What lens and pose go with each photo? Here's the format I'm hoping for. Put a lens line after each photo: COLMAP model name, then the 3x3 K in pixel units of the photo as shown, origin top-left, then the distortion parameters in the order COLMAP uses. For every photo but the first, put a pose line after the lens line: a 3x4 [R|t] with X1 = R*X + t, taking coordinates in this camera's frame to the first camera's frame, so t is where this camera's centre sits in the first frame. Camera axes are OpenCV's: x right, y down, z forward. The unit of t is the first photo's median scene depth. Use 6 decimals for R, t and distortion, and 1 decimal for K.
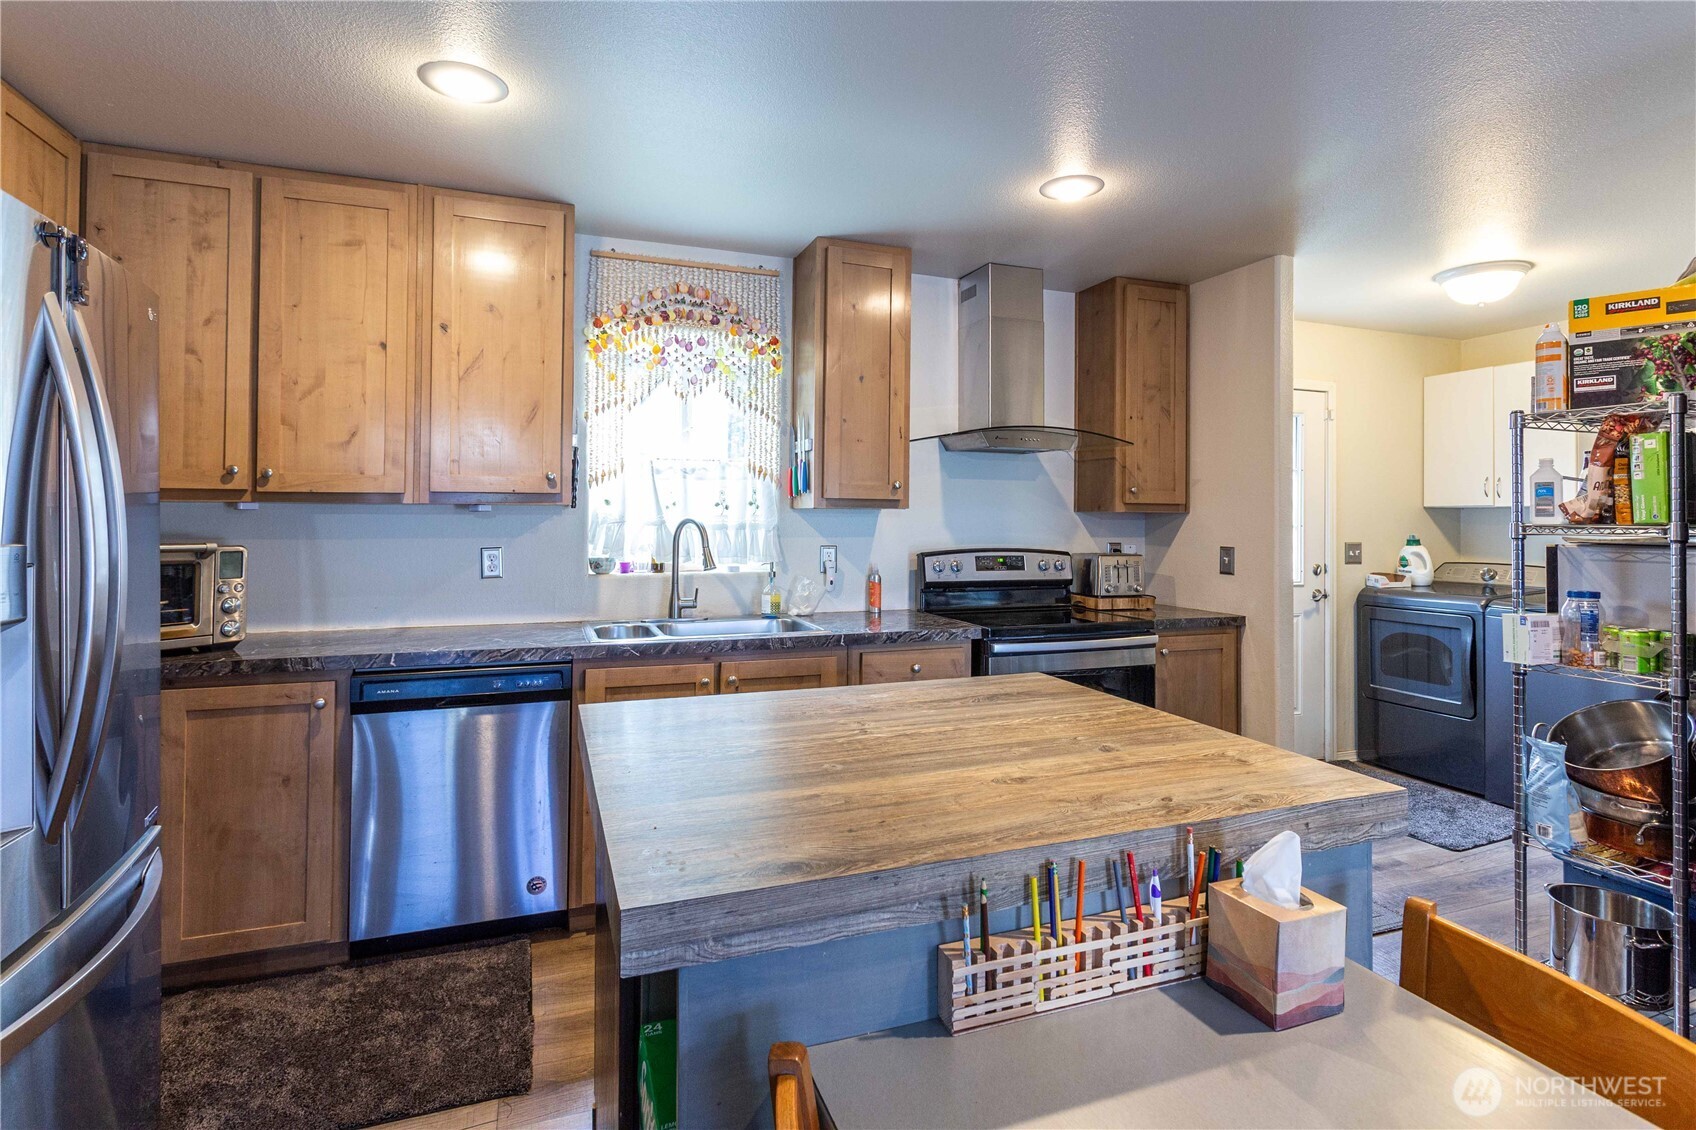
lens RADIAL K [[823.3, 0, 882.7], [0, 823.3, 505.2], [0, 0, 1]] dist [-0.001358, 0.002914]
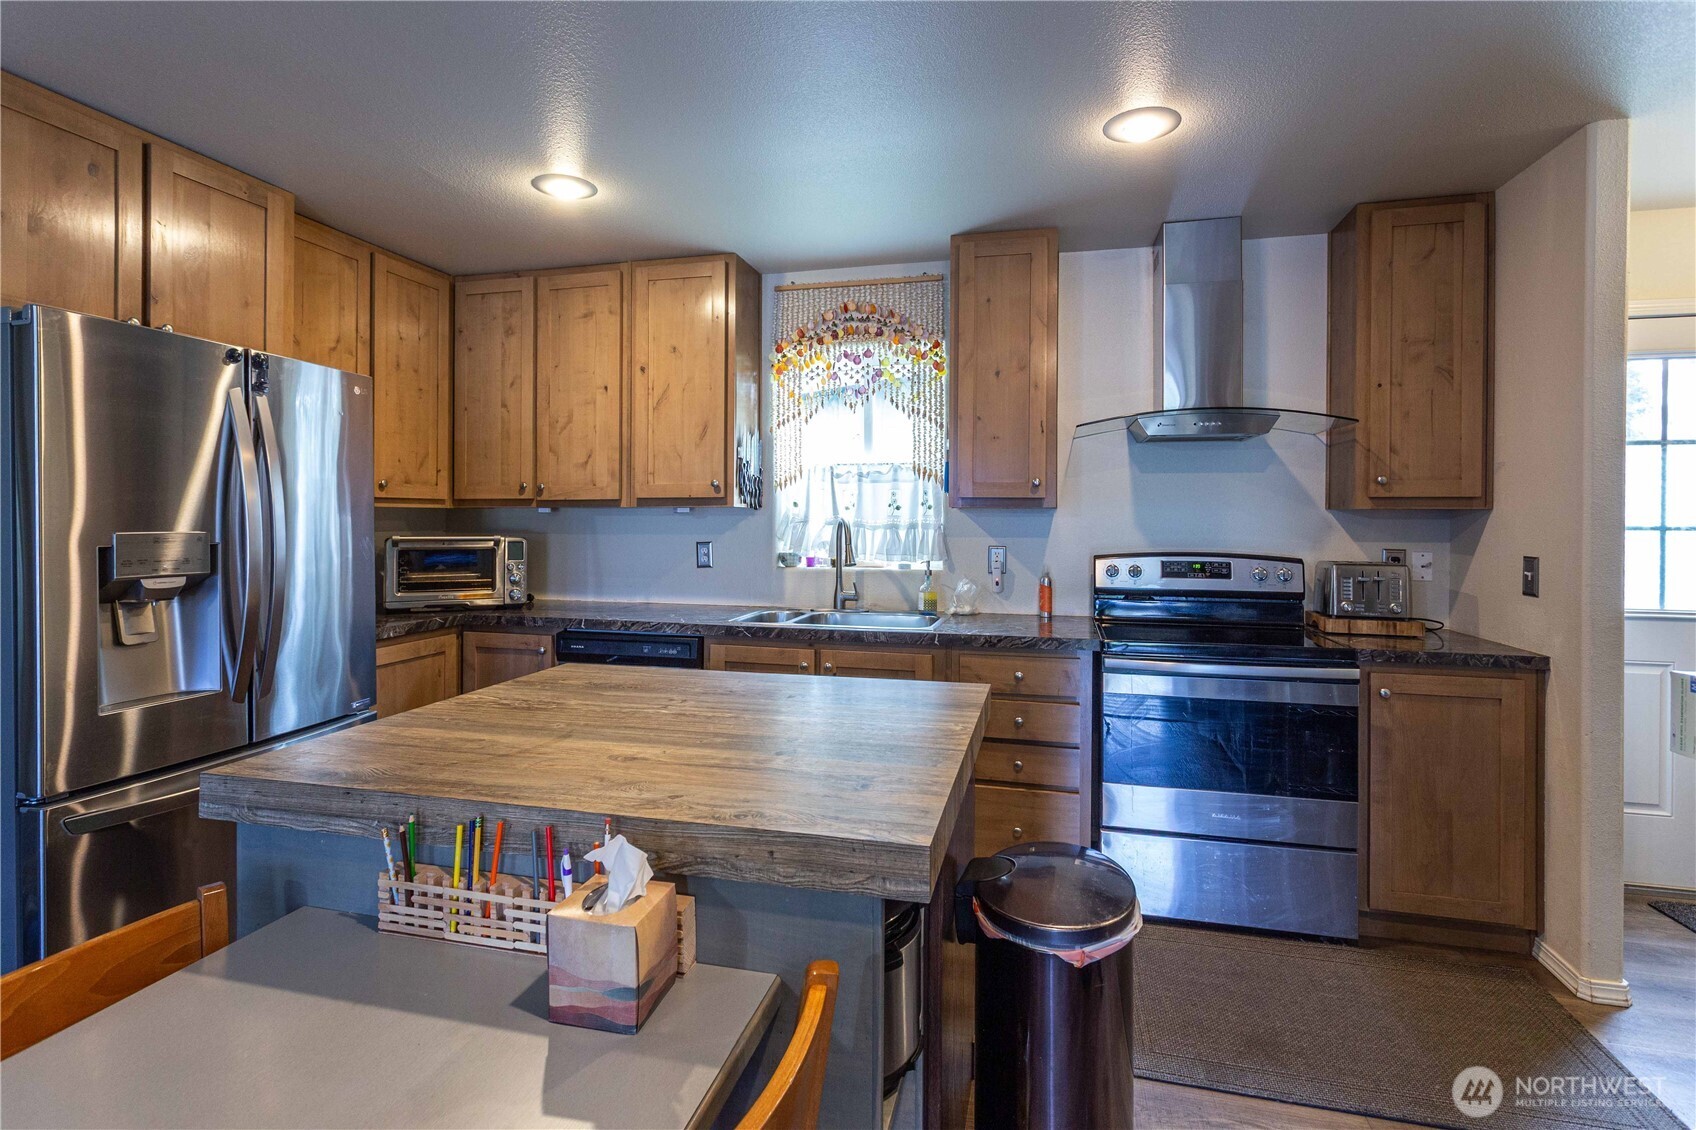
lens RADIAL K [[823.3, 0, 877.1], [0, 823.3, 519.7], [0, 0, 1]] dist [-0.001358, 0.002914]
pose [[0.823825, -0.002293, -0.566840, 0.400020], [0.010482, 0.999882, 0.011189, 0.005862], [0.566747, -0.015160, 0.823752, 0.118689]]
